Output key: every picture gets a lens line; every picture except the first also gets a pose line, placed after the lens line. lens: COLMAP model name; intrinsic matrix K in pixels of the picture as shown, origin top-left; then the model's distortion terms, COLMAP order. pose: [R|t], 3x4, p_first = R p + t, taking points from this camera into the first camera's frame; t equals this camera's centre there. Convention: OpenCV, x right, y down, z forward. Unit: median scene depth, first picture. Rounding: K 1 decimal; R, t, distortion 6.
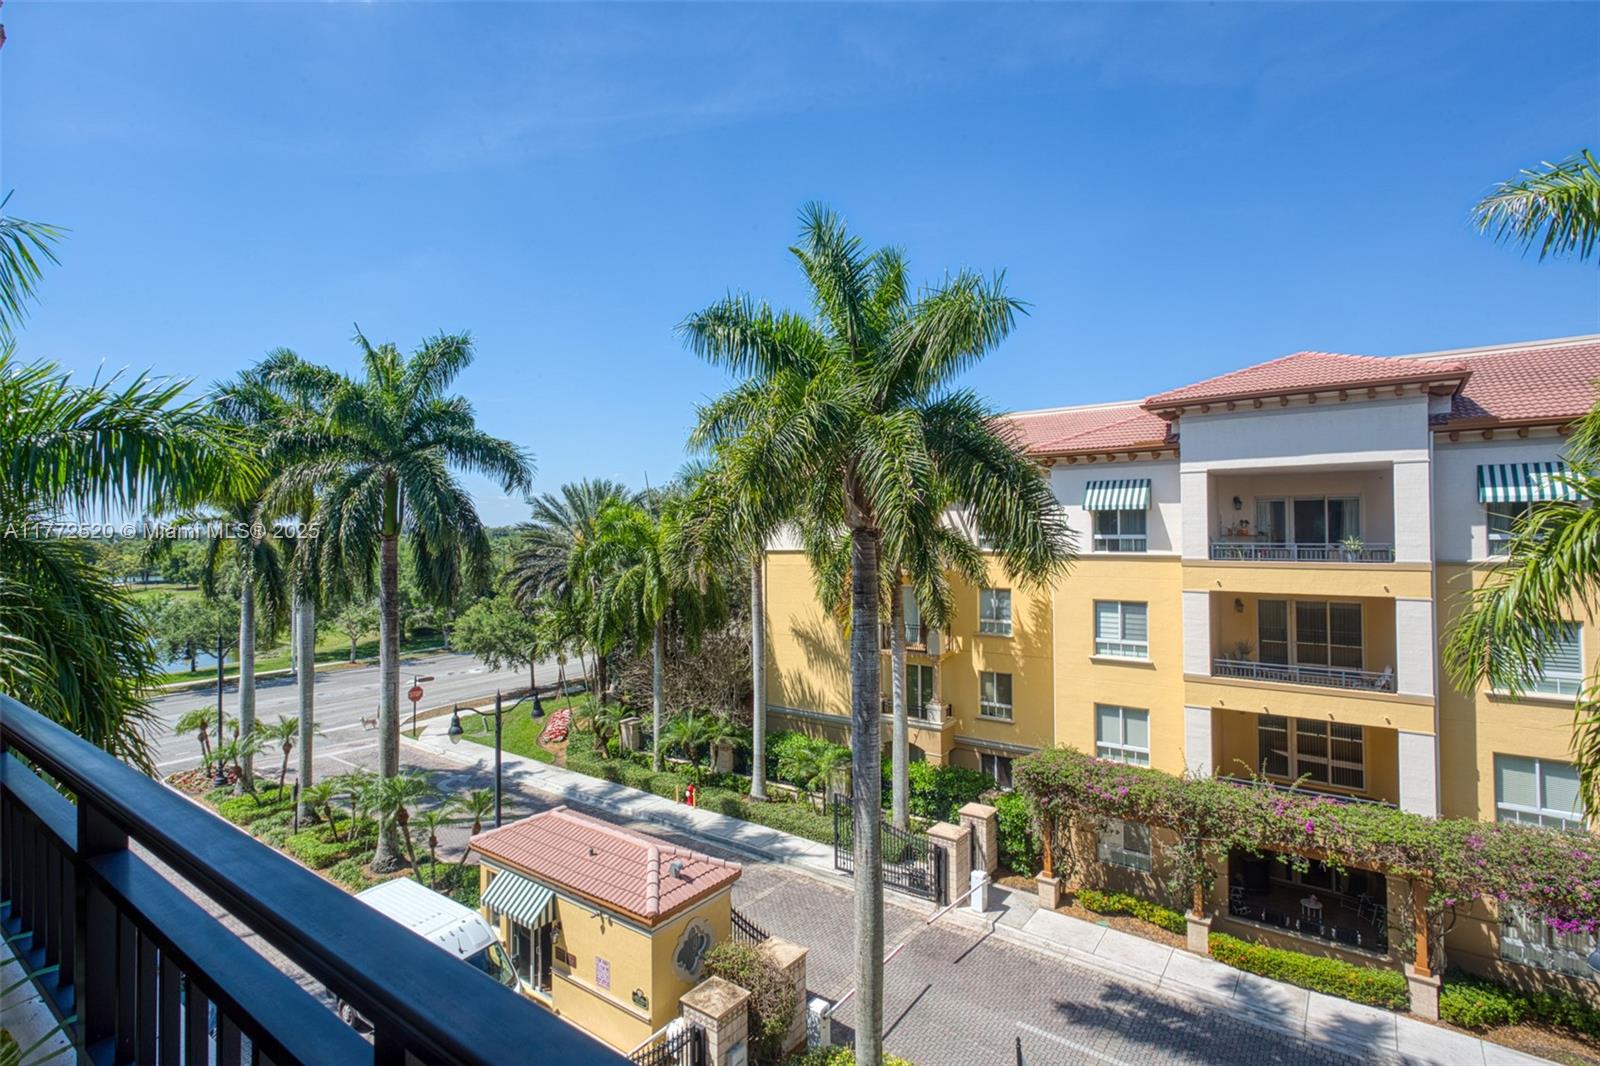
lens RADIAL K [[781.2, 0, 810.5], [0, 781.2, 531.8], [0, 0, 1]] dist [0.013098, 0.006514]
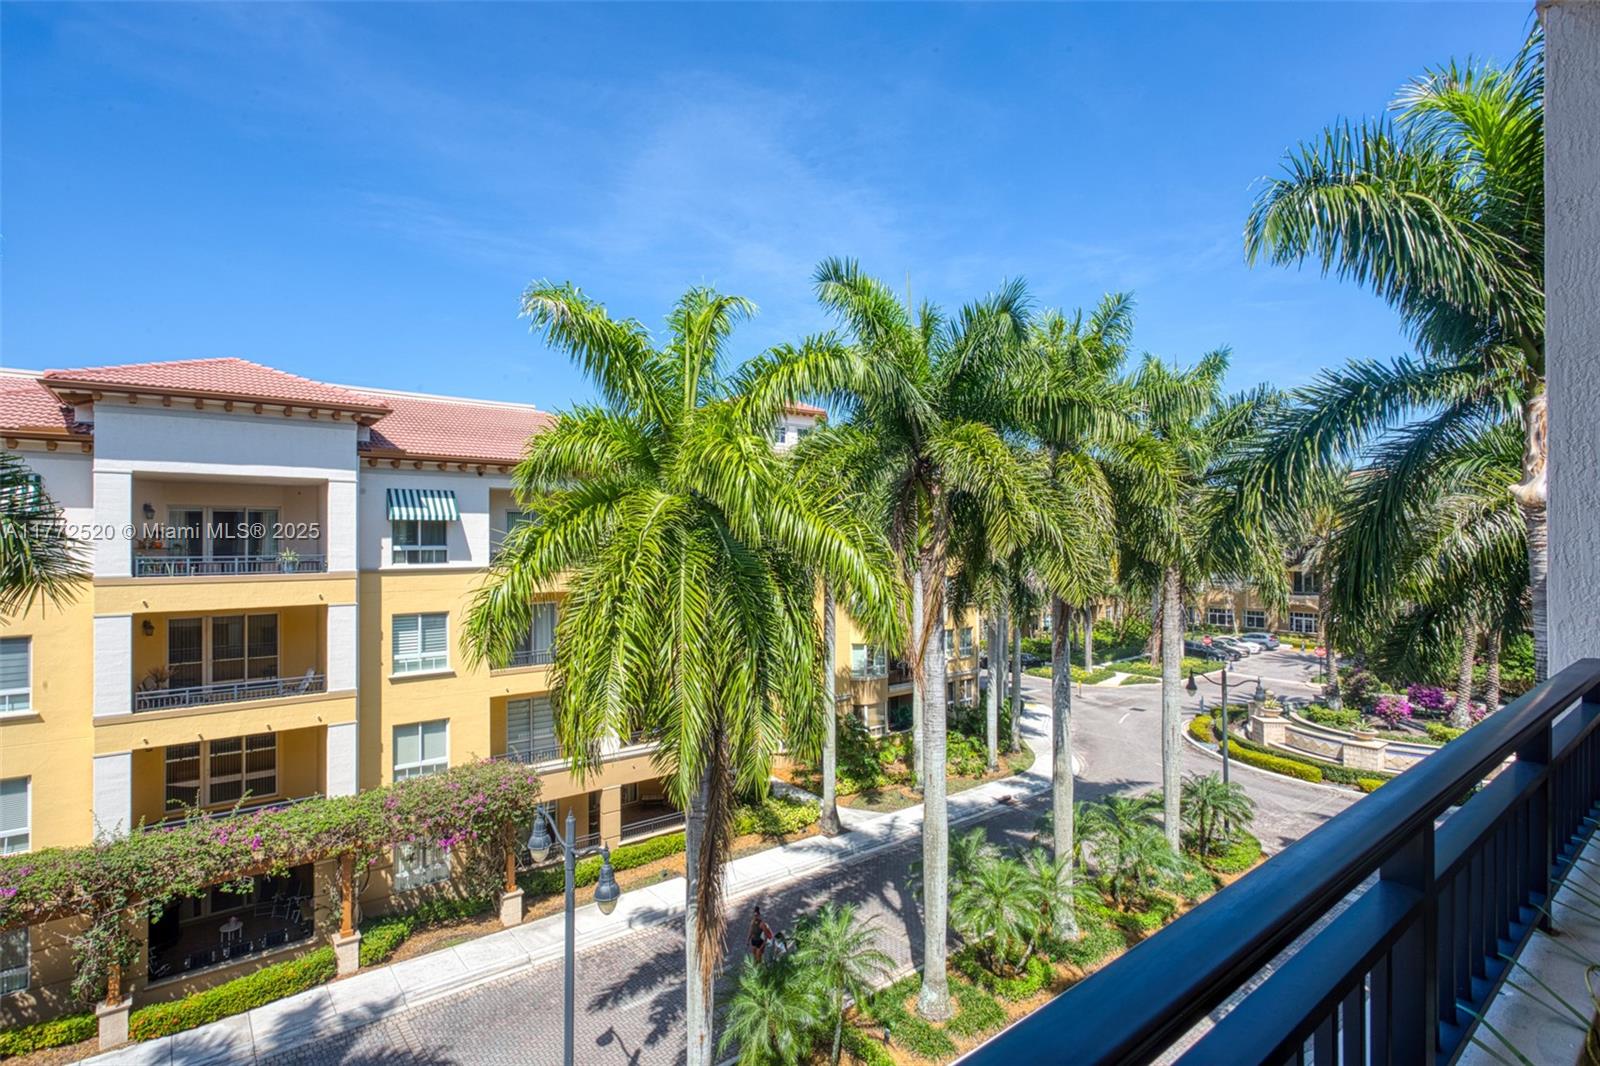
lens RADIAL K [[781.2, 0, 779.6], [0, 781.2, 549.6], [0, 0, 1]] dist [0.013098, 0.006514]
pose [[0.296380, -0.006609, 0.955047, -0.108751], [0.000572, 0.999977, 0.006743, 0.000722], [-0.955070, -0.001452, 0.296377, 0.079310]]
